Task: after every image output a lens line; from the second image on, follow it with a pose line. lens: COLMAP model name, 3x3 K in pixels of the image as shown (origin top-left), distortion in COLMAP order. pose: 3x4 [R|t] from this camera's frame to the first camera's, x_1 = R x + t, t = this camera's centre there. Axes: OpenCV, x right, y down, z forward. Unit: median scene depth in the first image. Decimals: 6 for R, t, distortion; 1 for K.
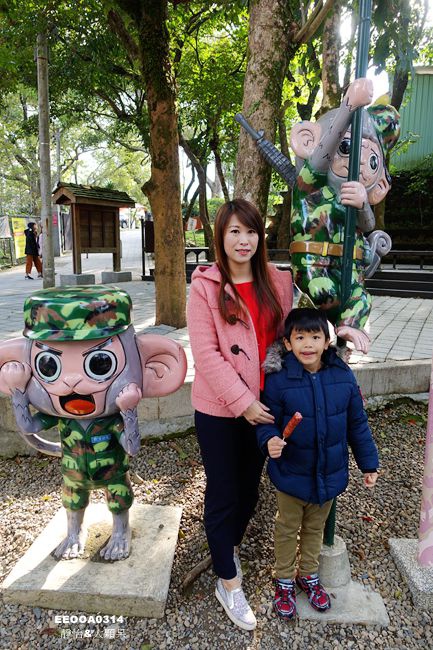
lens RADIAL K [[451.3, 0, 216.5], [0, 451.3, 325.0], [0, 0, 1]] dist [0.017844, 0.002115]
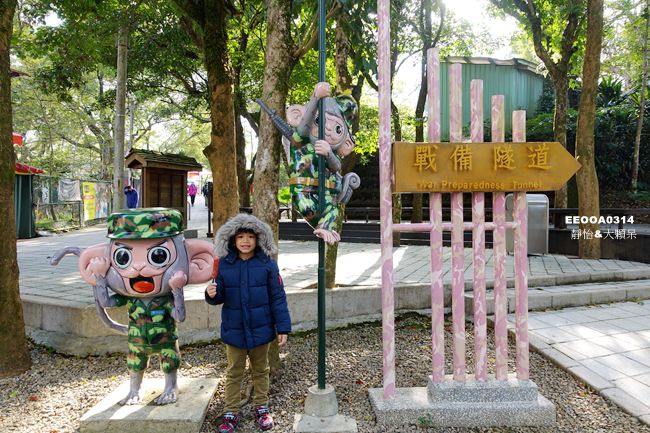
lens RADIAL K [[451.3, 0, 325.0], [0, 451.3, 216.5], [0, 0, 1]] dist [0.017844, 0.002115]
pose [[0.996656, -0.008745, 0.081241, 0.139798], [0.021835, 0.986603, -0.161674, 0.172629], [-0.078739, 0.162907, 0.983494, -0.441796]]
